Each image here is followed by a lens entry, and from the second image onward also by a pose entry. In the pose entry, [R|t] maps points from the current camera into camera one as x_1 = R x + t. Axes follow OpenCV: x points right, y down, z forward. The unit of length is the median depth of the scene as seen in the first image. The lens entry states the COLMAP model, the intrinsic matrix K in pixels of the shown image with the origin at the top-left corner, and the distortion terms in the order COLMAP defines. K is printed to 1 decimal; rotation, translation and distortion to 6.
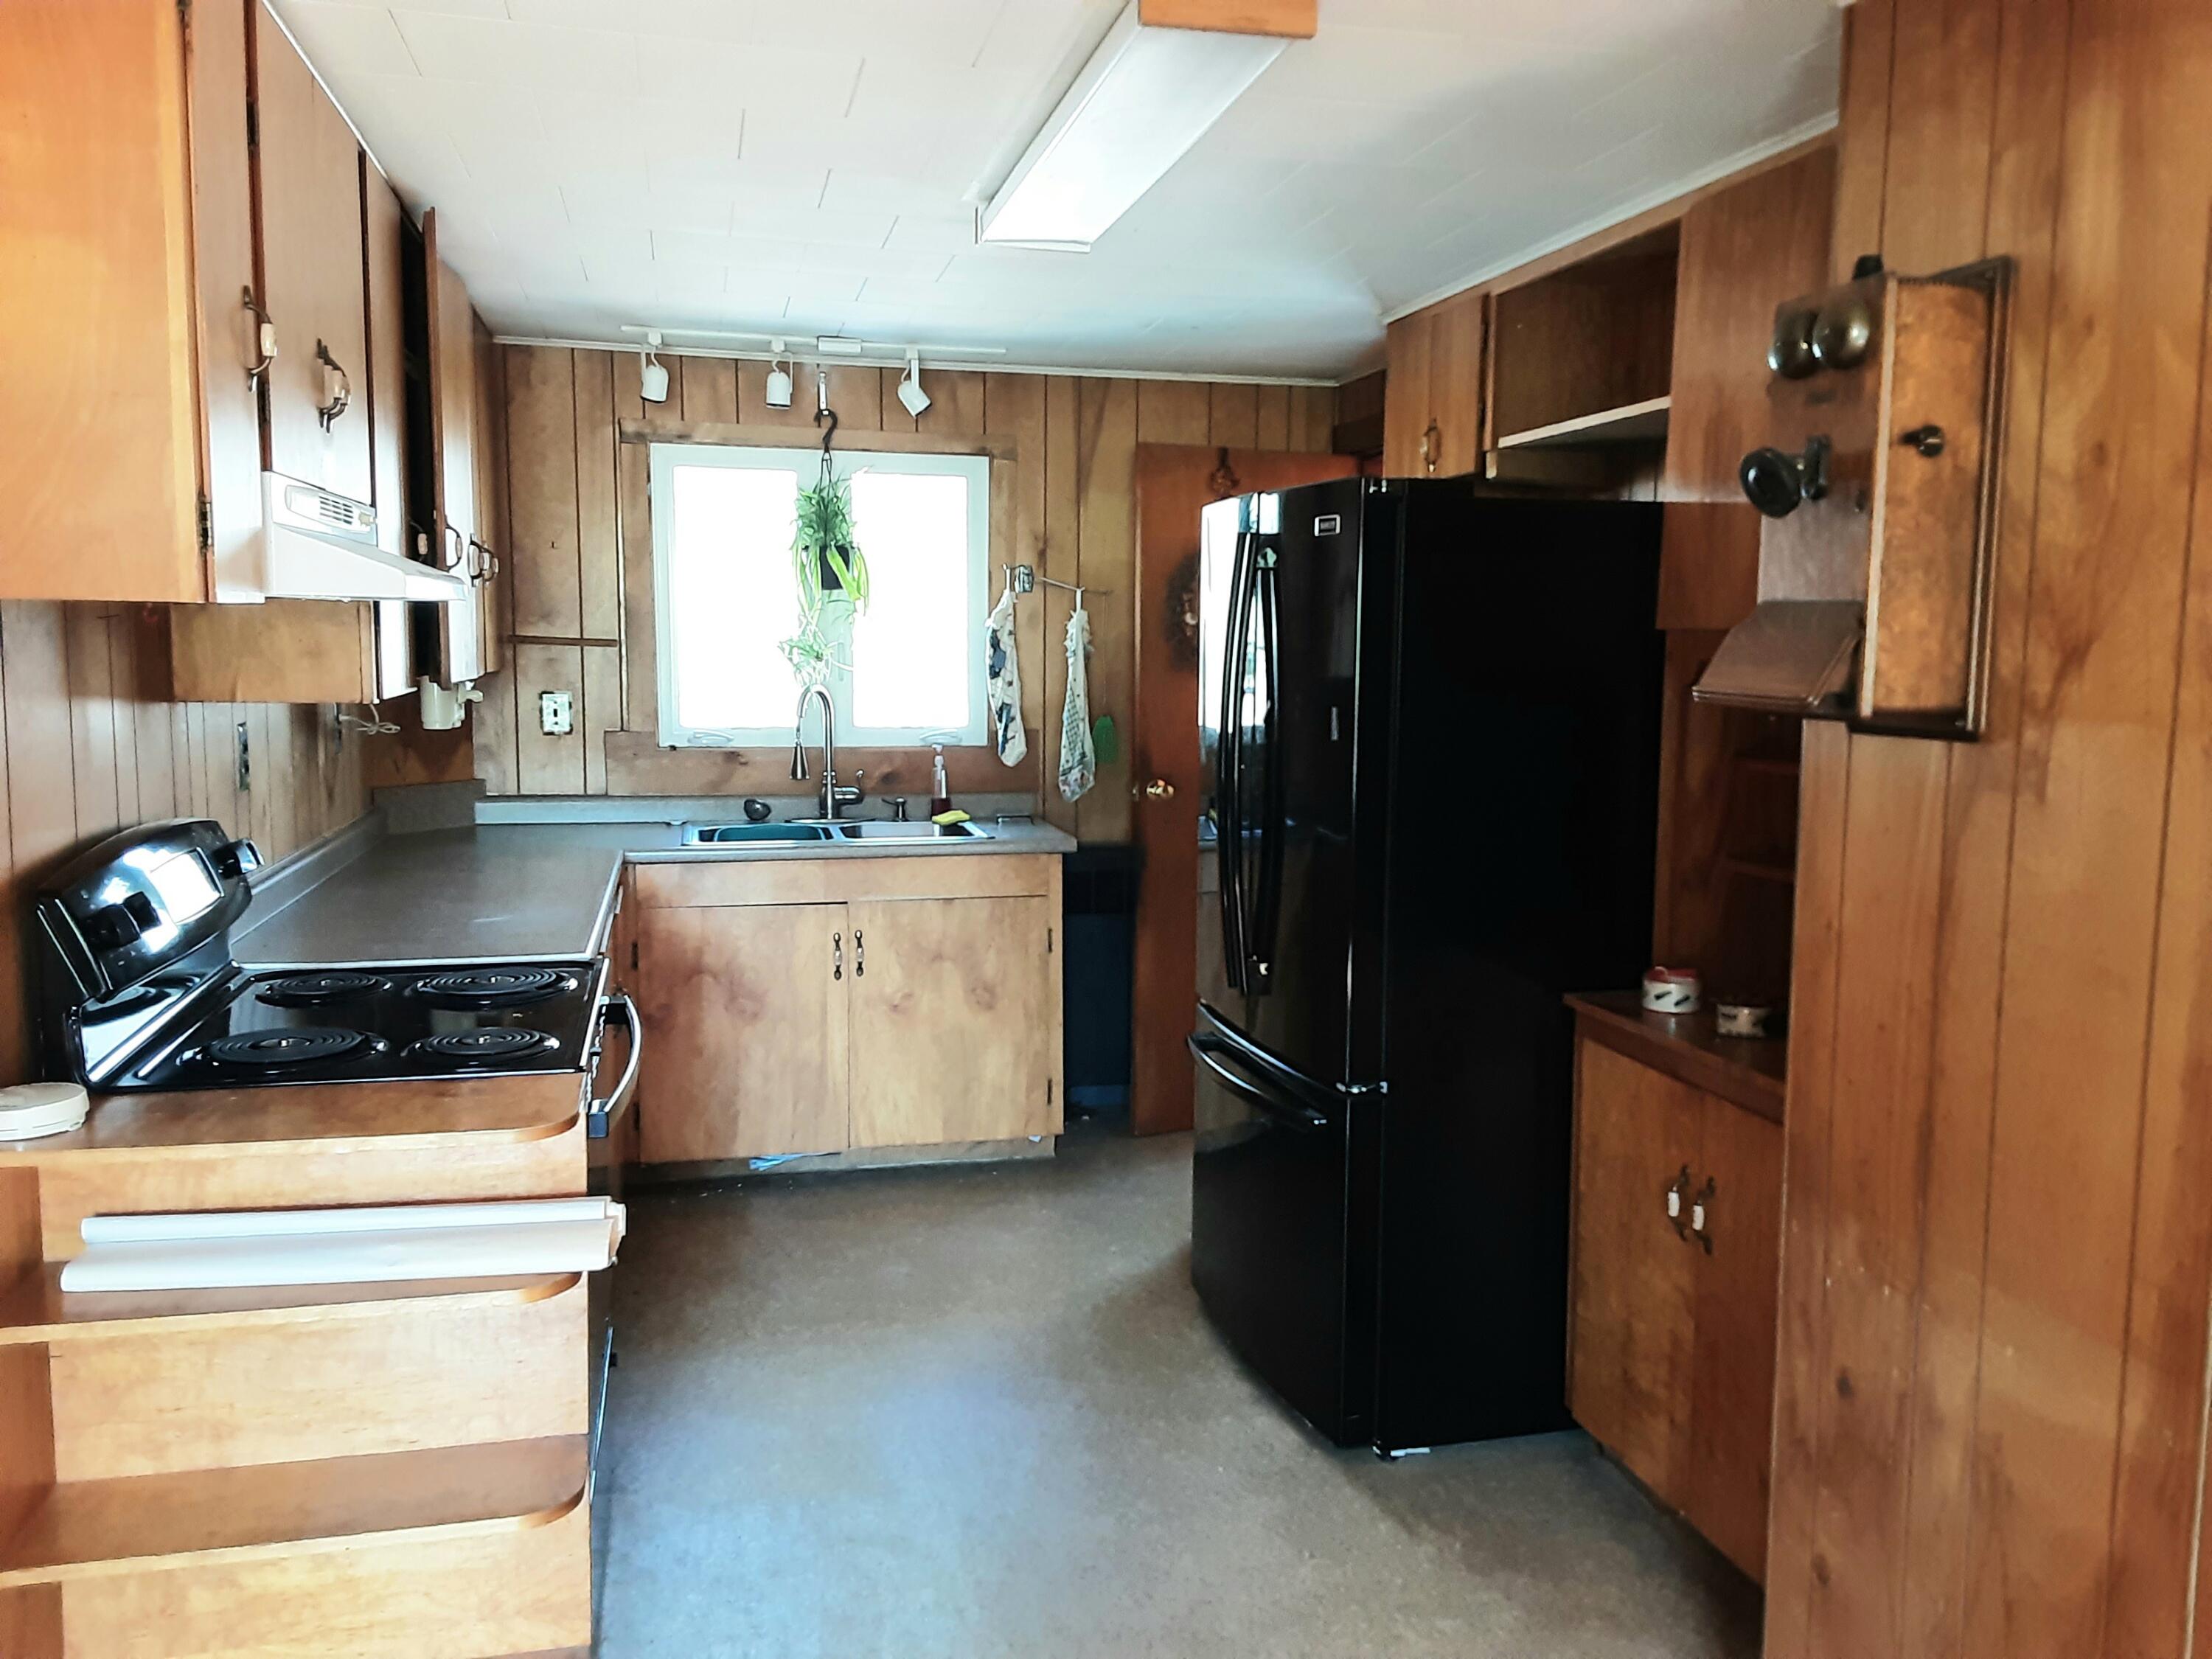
lens RADIAL K [[1753.1, 0, 1133.6], [0, 1753.1, 837.6], [0, 0, 1]] dist [0.160034, -0.232491]
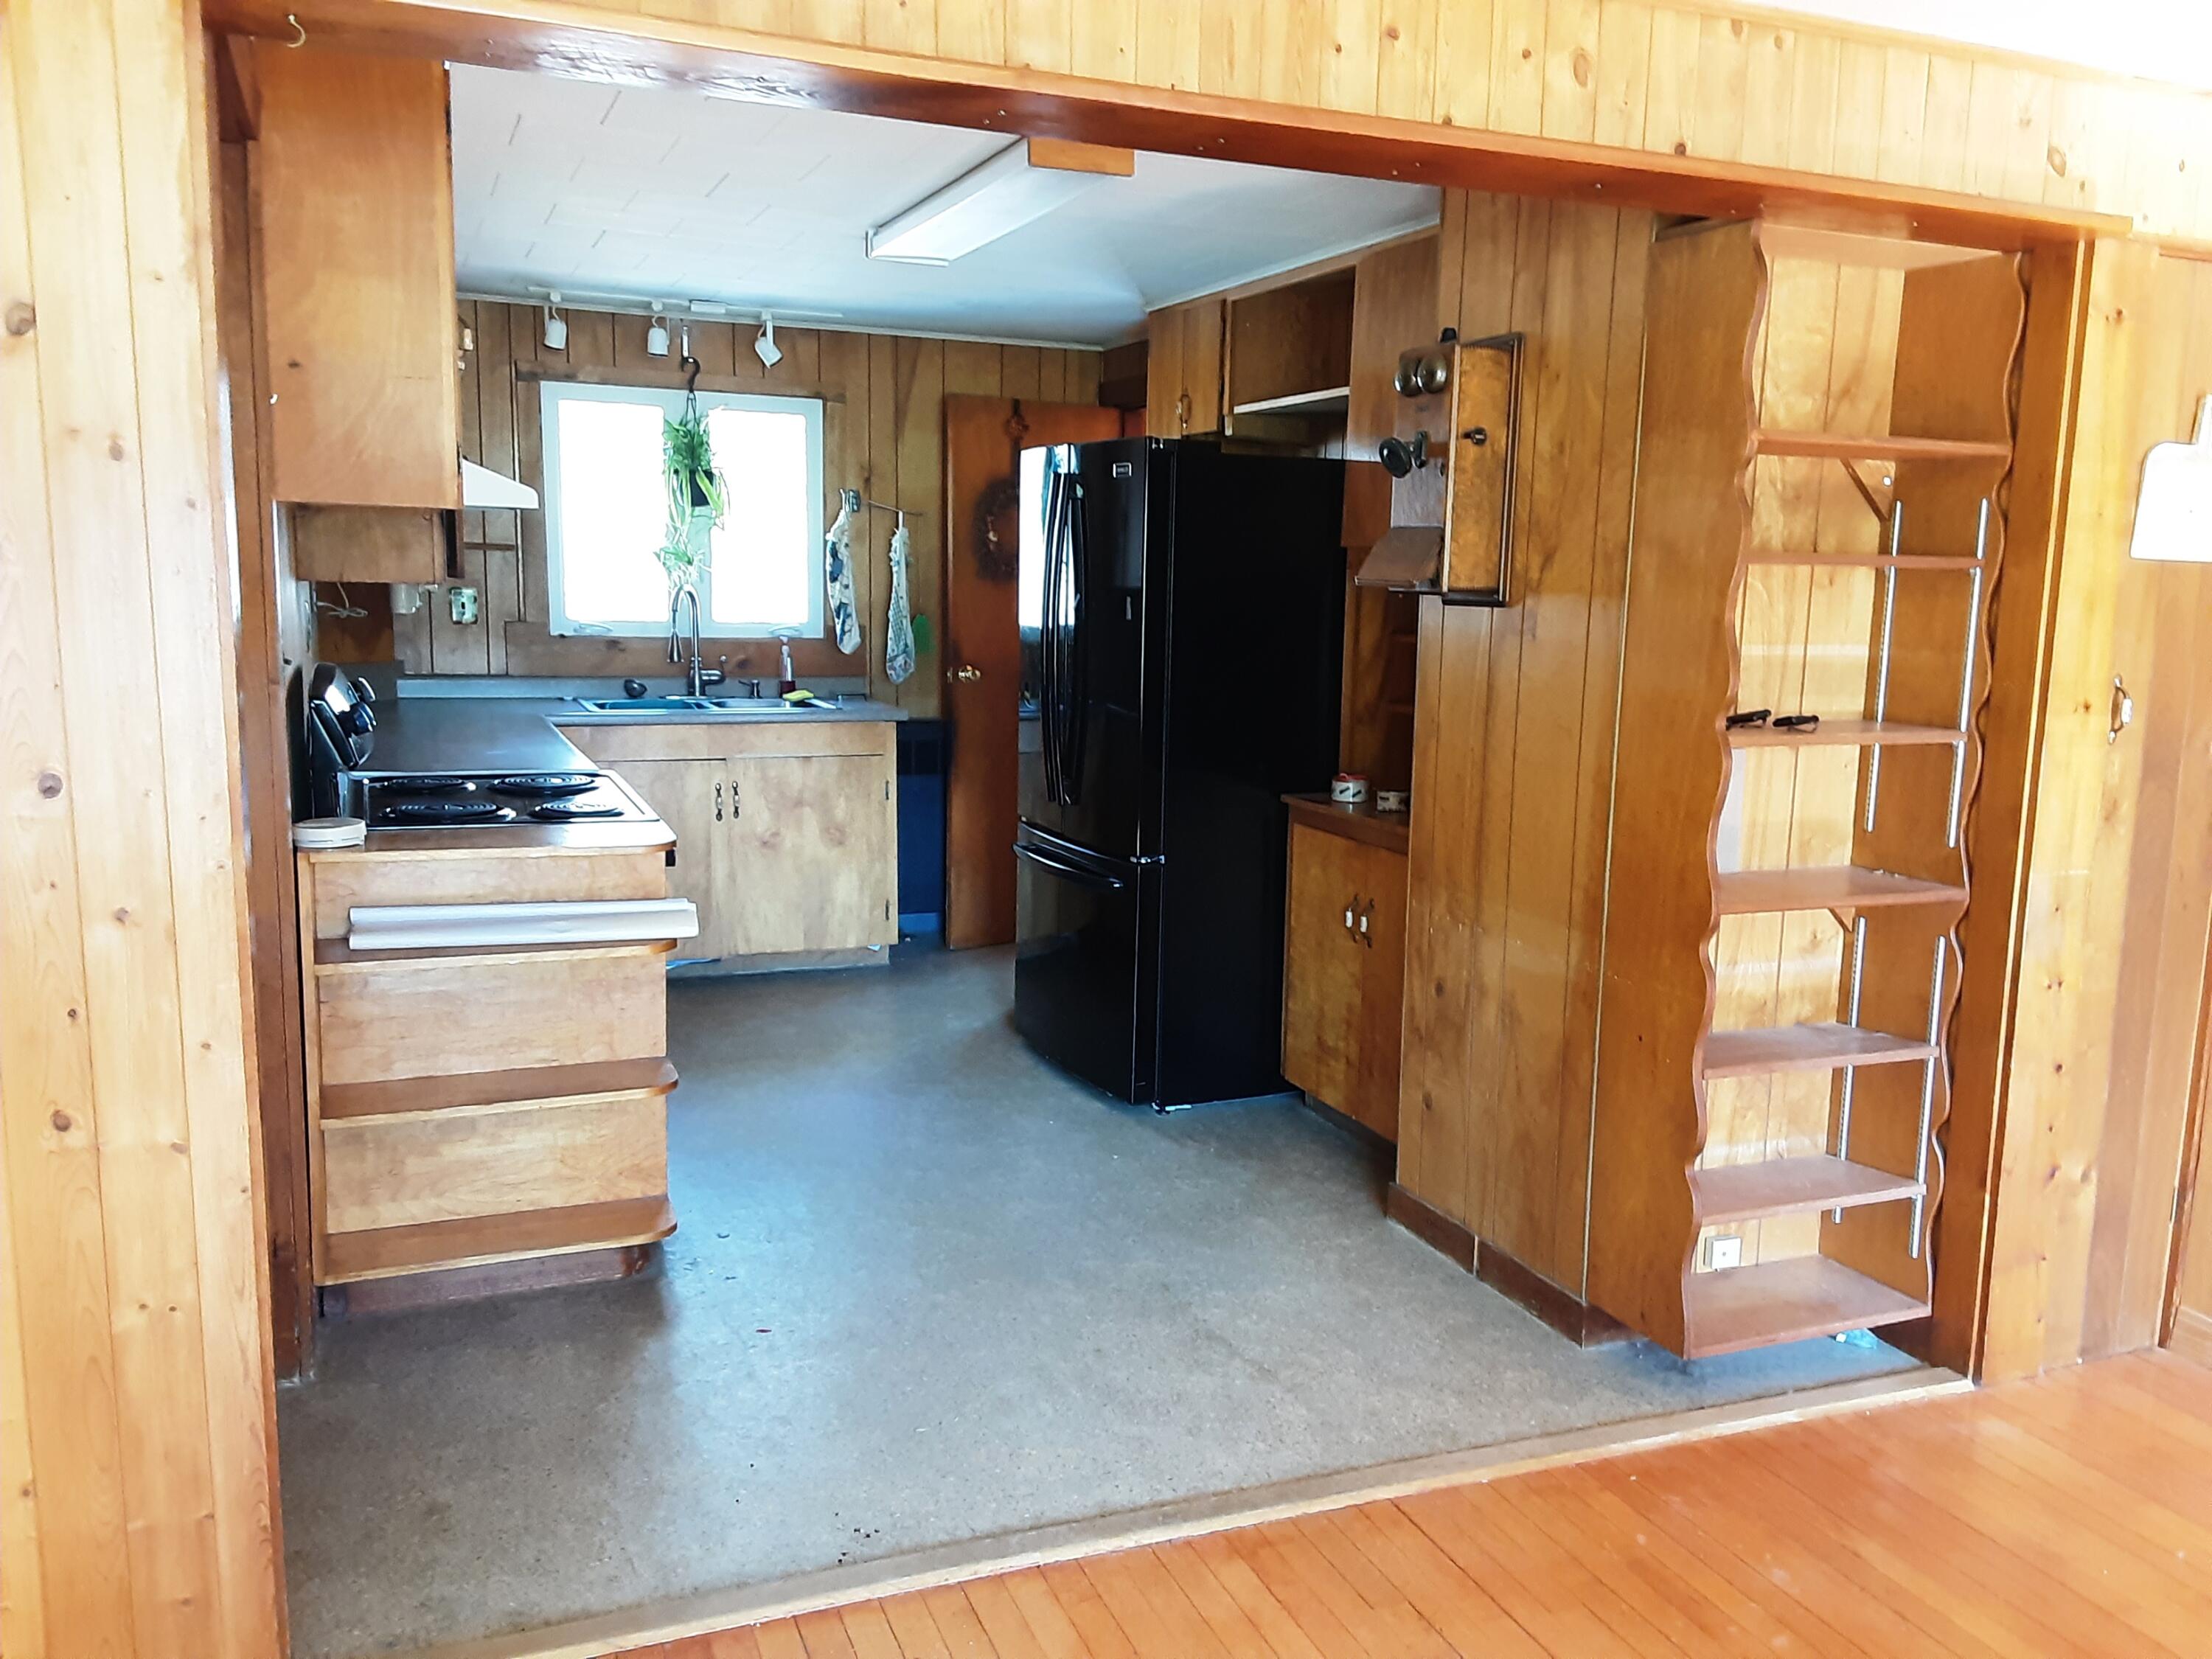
lens RADIAL K [[1753.1, 0, 1133.6], [0, 1753.1, 837.6], [0, 0, 1]] dist [0.160034, -0.232491]
pose [[0.987657, -0.012230, 0.156154, -0.109309], [0.005884, 0.999140, 0.041035, 0.063902], [-0.156522, -0.039610, 0.986880, -0.432861]]
